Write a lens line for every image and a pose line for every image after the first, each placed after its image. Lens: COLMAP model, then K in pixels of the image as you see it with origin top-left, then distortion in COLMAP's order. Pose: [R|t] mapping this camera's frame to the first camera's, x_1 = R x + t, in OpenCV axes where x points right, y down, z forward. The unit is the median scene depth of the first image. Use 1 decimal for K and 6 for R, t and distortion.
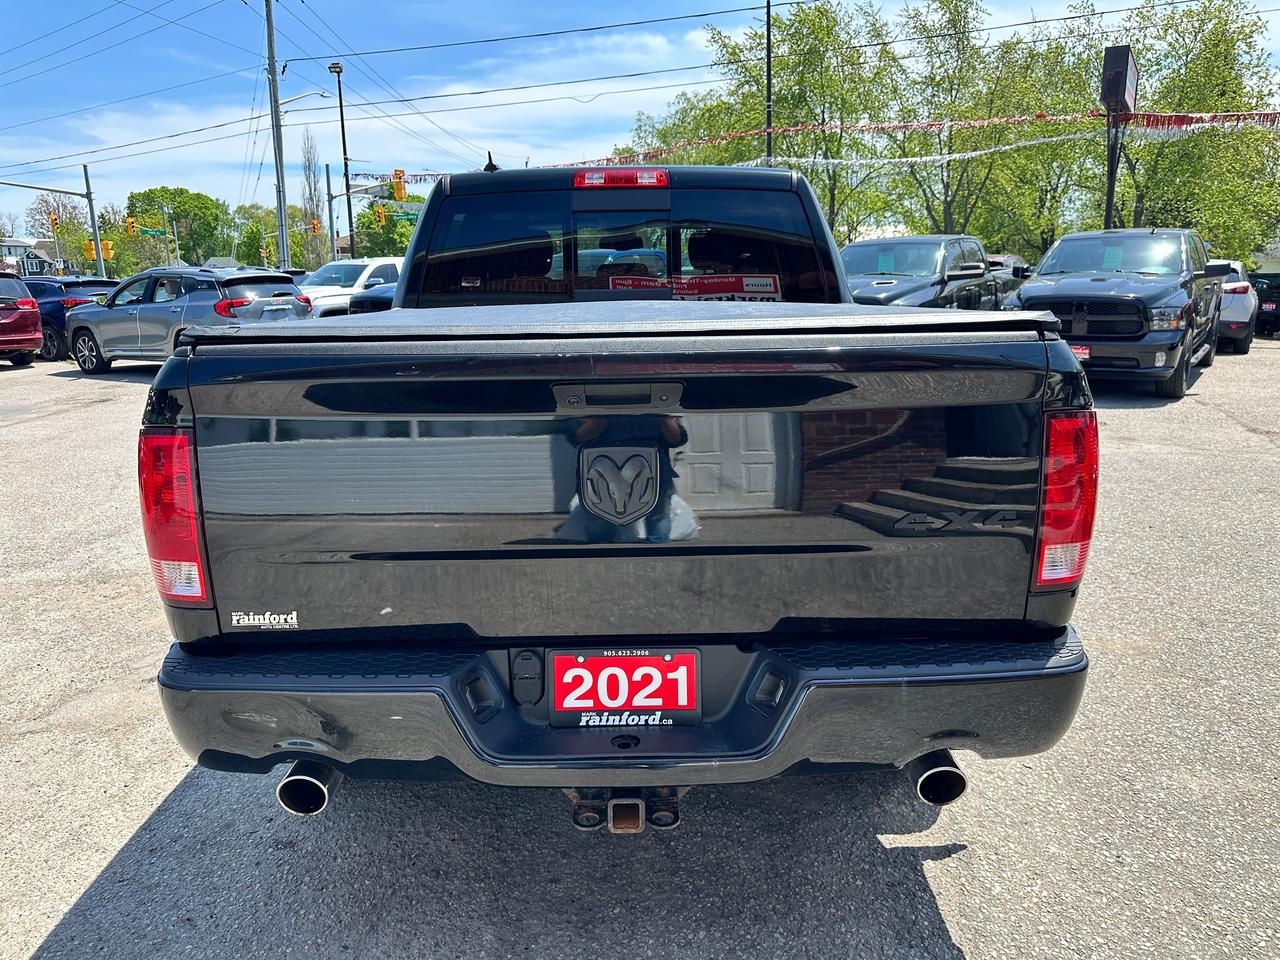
lens RADIAL K [[923.9, 0, 632.7], [0, 923.9, 485.5], [0, 0, 1]] dist [0.022551, -0.029618]
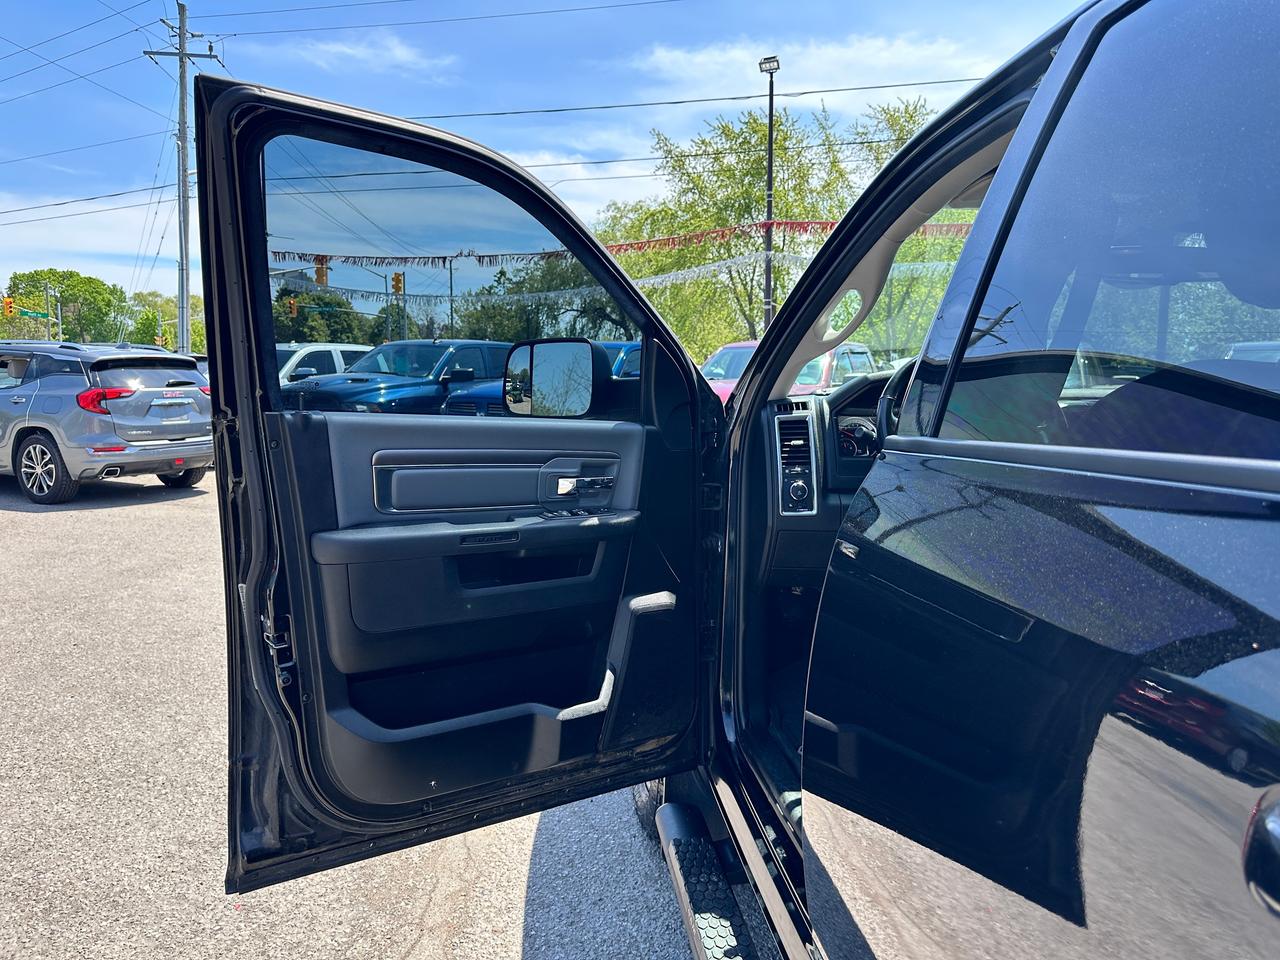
lens RADIAL K [[923.9, 0, 649.1], [0, 923.9, 487.4], [0, 0, 1]] dist [0.022551, -0.029618]
pose [[0.992965, 0.021658, 0.116414, -0.101306], [-0.008924, 0.994023, -0.108807, -0.052437], [-0.118075, 0.107002, 0.987223, 0.260915]]
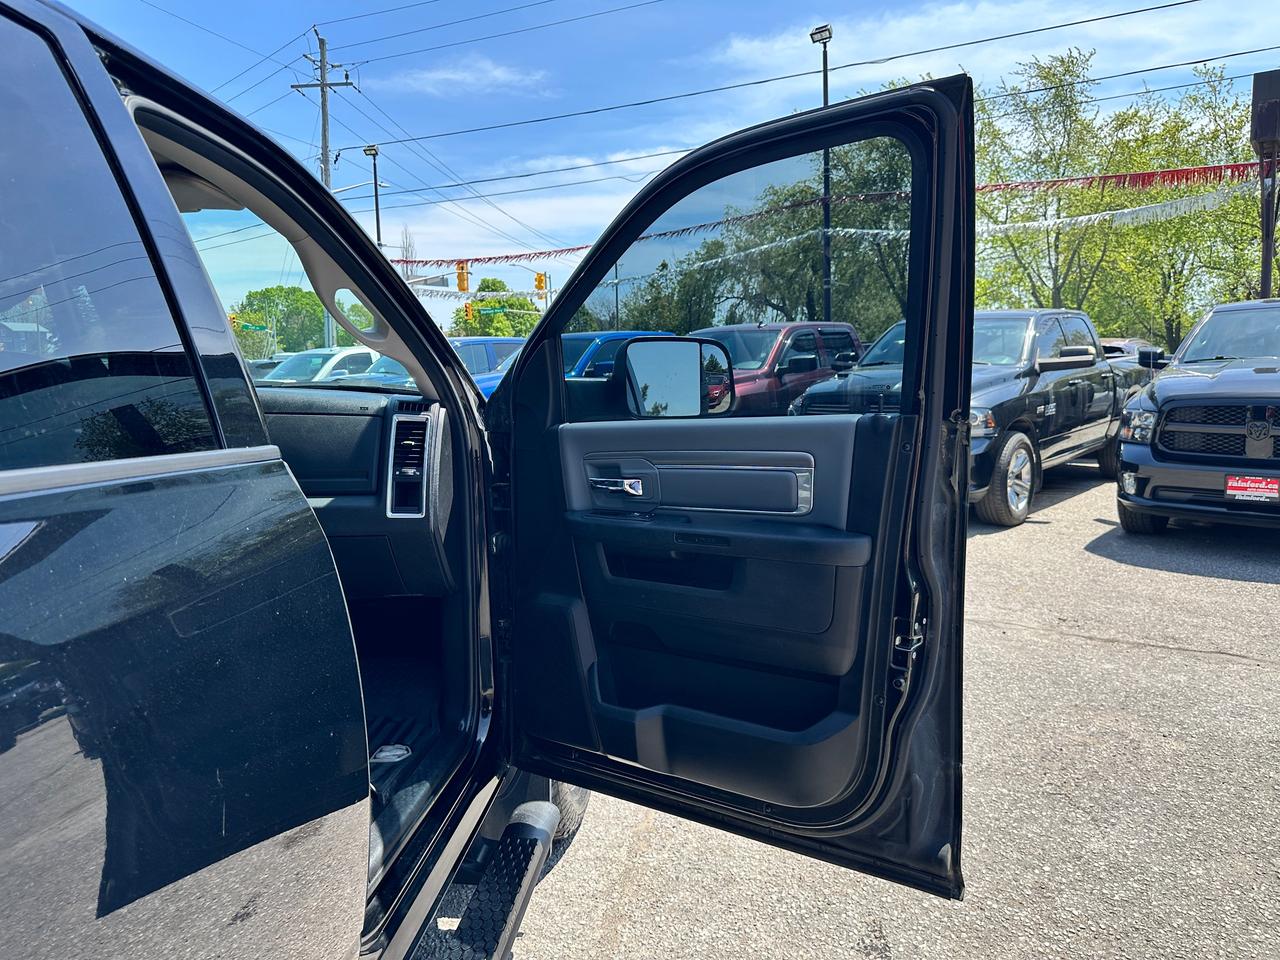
lens RADIAL K [[923.9, 0, 639.3], [0, 923.9, 479.3], [0, 0, 1]] dist [0.022551, -0.029618]
pose [[0.994388, 0.010901, -0.105230, 0.105001], [-0.021706, 0.994539, -0.102084, -0.057829], [0.103542, 0.103795, 0.989194, 0.265533]]
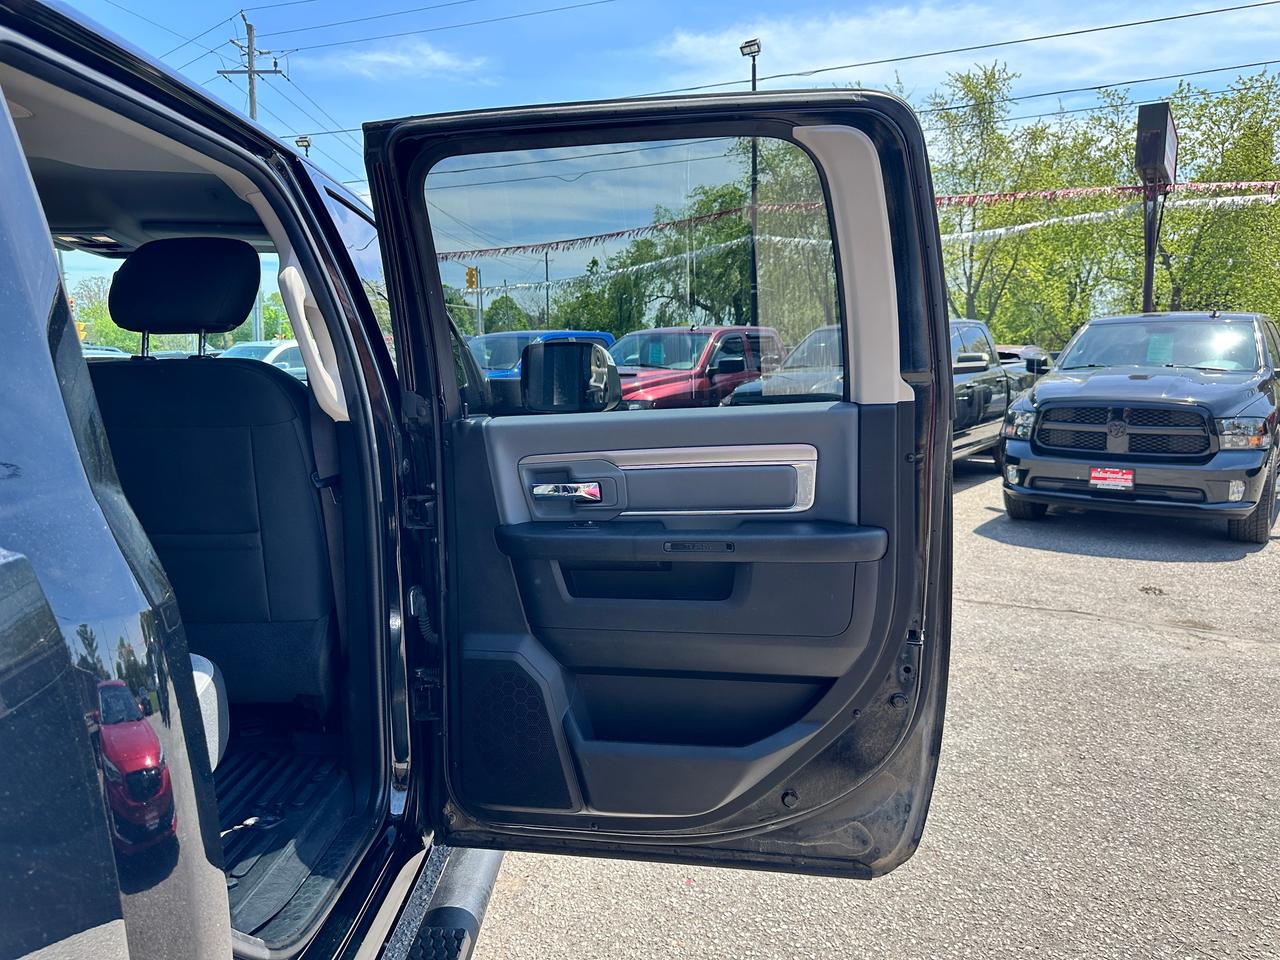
lens RADIAL K [[923.9, 0, 638.9], [0, 923.9, 494.6], [0, 0, 1]] dist [0.022551, -0.029618]
pose [[0.999472, 0.017668, -0.027269, 0.100287], [-0.019912, 0.996239, -0.084333, -0.047099], [0.025677, 0.084832, 0.996064, 0.211902]]
